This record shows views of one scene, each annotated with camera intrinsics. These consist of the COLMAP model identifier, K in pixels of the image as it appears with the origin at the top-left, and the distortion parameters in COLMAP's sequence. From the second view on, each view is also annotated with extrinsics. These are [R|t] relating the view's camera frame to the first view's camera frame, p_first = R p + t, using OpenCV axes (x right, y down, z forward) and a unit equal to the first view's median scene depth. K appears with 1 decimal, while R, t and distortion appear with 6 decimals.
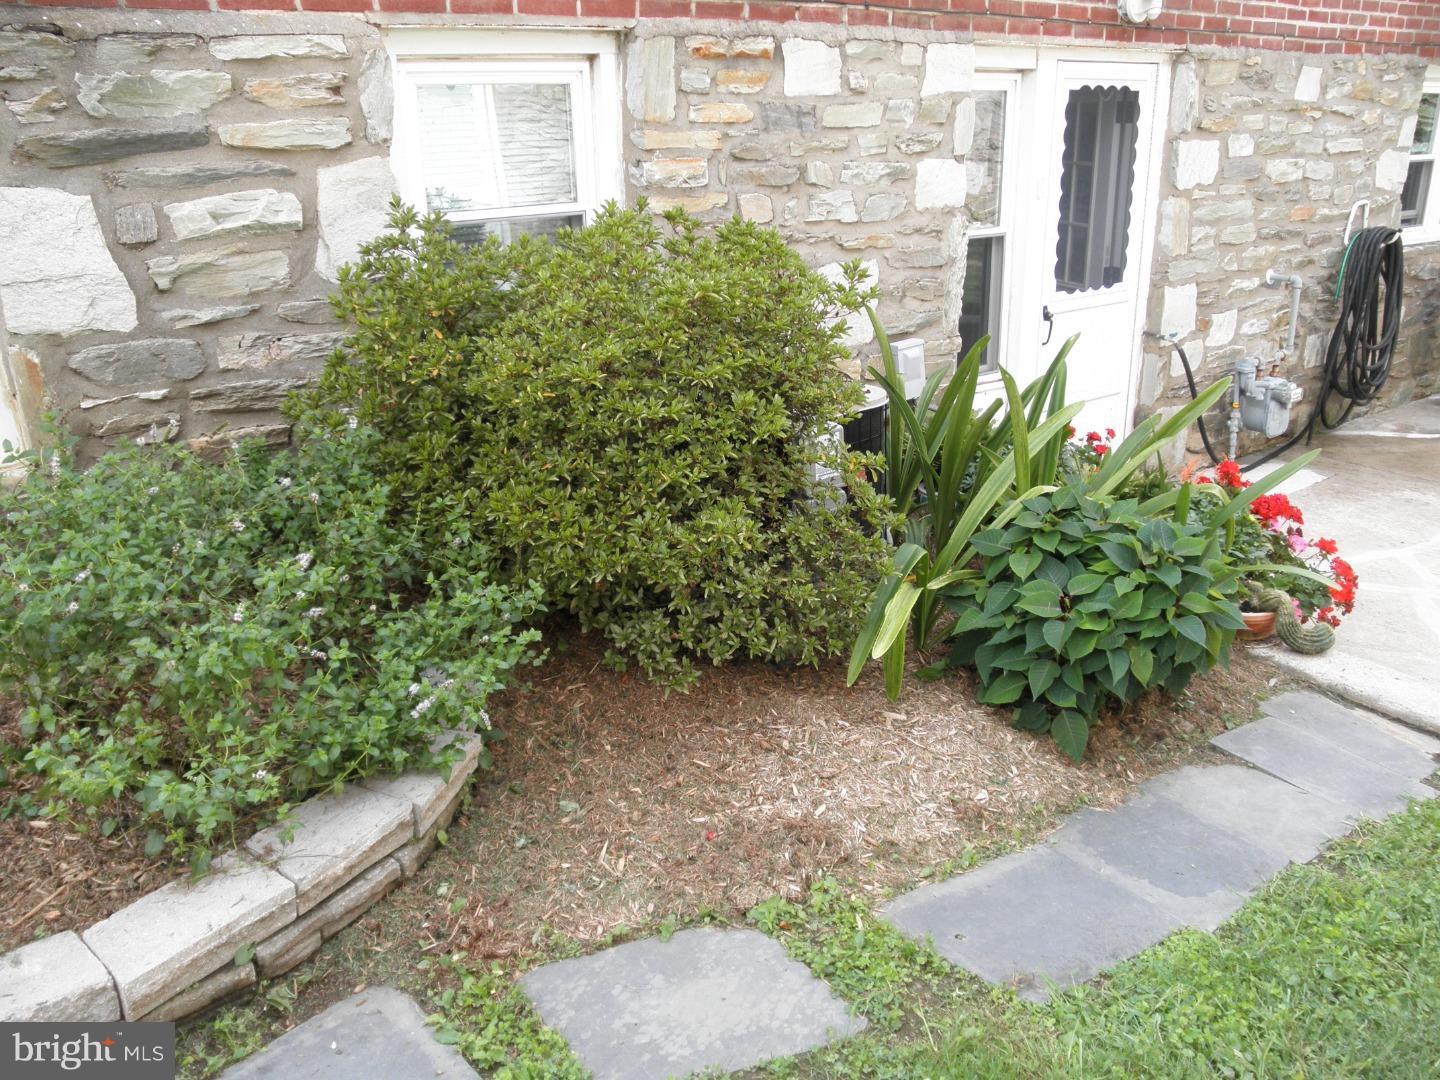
lens RADIAL K [[1180.5, 0, 718.3], [0, 1180.5, 544.6], [0, 0, 1]] dist [-0.094195, 0.056595]
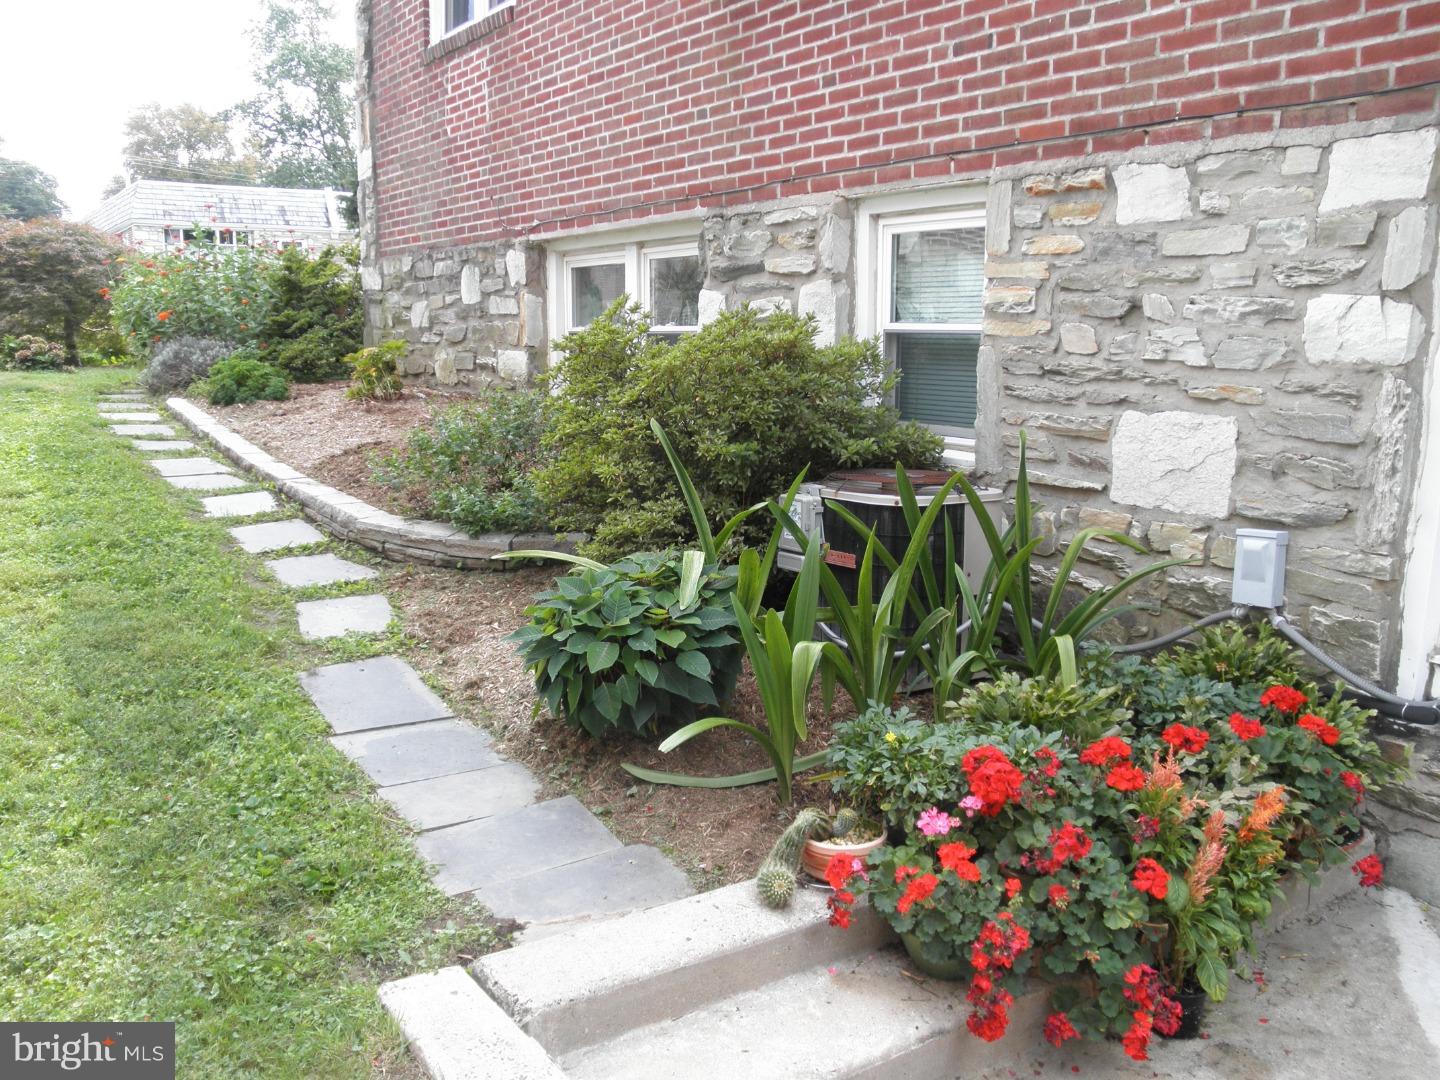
lens RADIAL K [[1180.5, 0, 713.9], [0, 1180.5, 536.6], [0, 0, 1]] dist [-0.094195, 0.056595]
pose [[-0.053901, 0.189943, -0.980314, 1.080041], [-0.355783, 0.913658, 0.196590, -0.226976], [0.933013, 0.359375, 0.018331, 0.785341]]
